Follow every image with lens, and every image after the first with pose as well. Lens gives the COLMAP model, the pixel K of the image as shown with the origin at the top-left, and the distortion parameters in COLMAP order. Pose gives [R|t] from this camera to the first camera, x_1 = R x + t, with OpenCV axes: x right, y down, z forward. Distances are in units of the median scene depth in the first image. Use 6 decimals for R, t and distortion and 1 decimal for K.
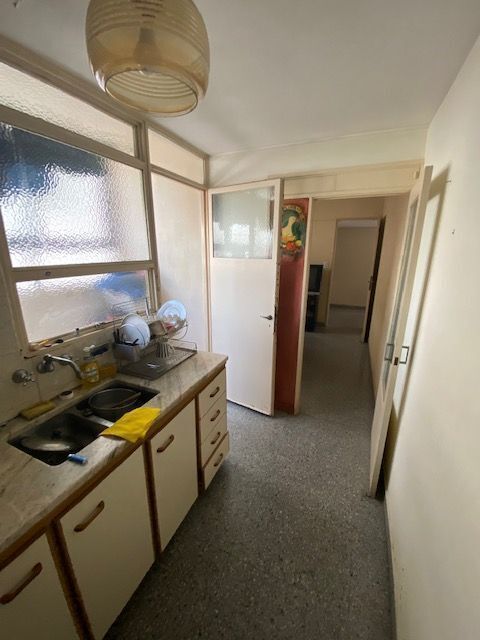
lens RADIAL K [[260.1, 0, 242.9], [0, 260.1, 320.2], [0, 0, 1]] dist [0.025483, -0.000551]
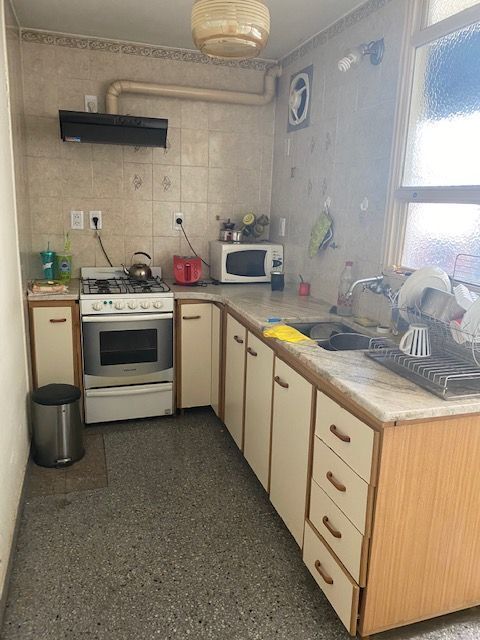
lens RADIAL K [[499.0, 0, 242.0], [0, 499.0, 318.5], [0, 0, 1]] dist [0.032348, -0.005464]
pose [[-0.758014, 0.120397, -0.641030, 0.741742], [-0.208557, 0.886477, 0.413114, -0.330670], [0.617995, 0.446838, -0.646852, 1.678736]]
